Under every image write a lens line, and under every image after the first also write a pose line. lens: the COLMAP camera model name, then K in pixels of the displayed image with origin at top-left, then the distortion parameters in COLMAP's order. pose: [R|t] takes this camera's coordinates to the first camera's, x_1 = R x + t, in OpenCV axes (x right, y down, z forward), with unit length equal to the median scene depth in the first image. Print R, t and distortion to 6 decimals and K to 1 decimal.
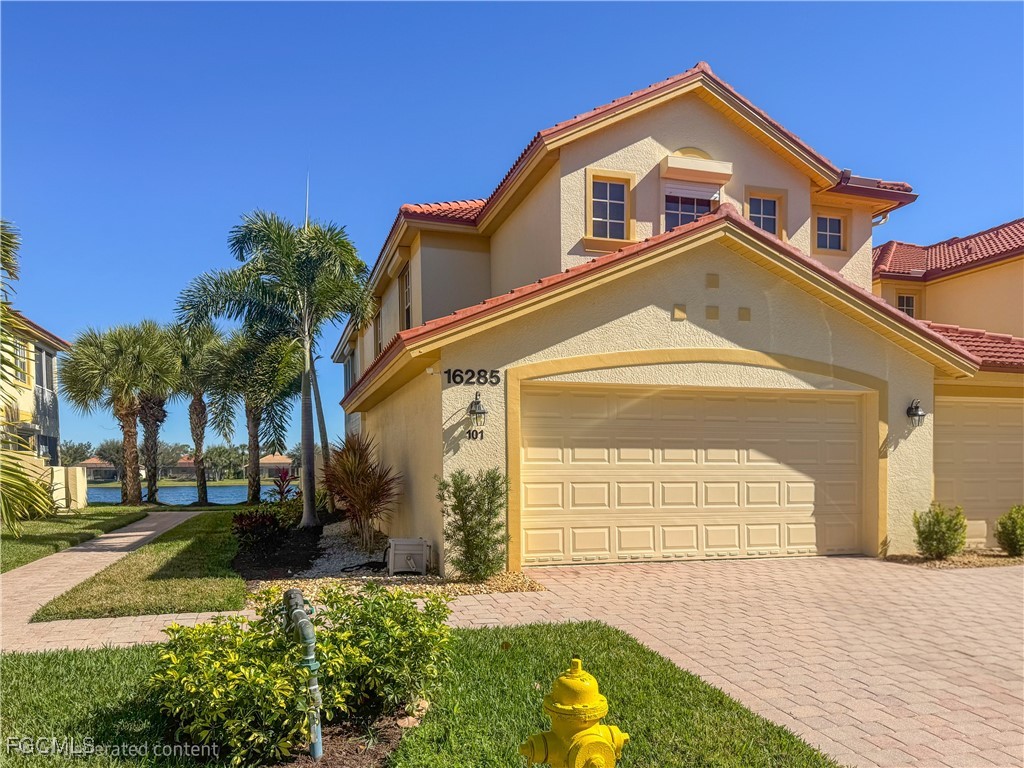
lens RADIAL K [[768.0, 0, 512.3], [0, 768.0, 500.1], [0, 0, 1]] dist [0.025845, -0.007639]
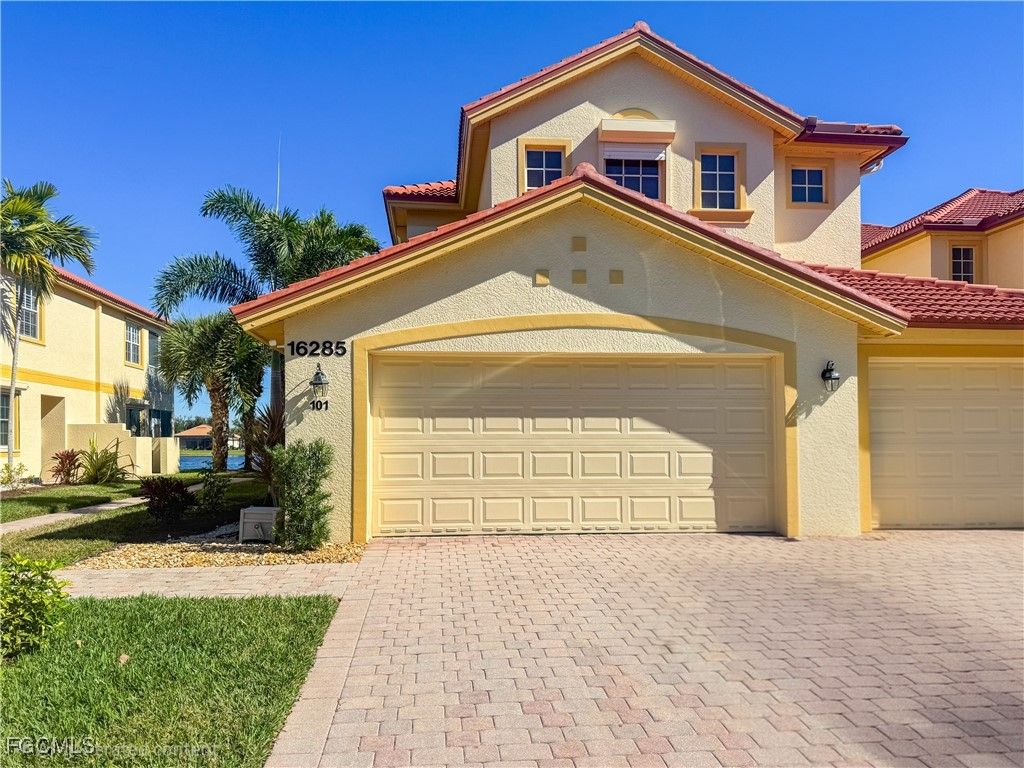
lens RADIAL K [[747.6, 0, 511.3], [0, 747.6, 435.9], [0, 0, 1]] dist [0.077680, -0.079406]
pose [[0.980663, -0.002562, -0.195690, 0.339845], [-0.006093, 0.999030, -0.043614, -0.002370], [0.195611, 0.043963, 0.979696, 0.068018]]
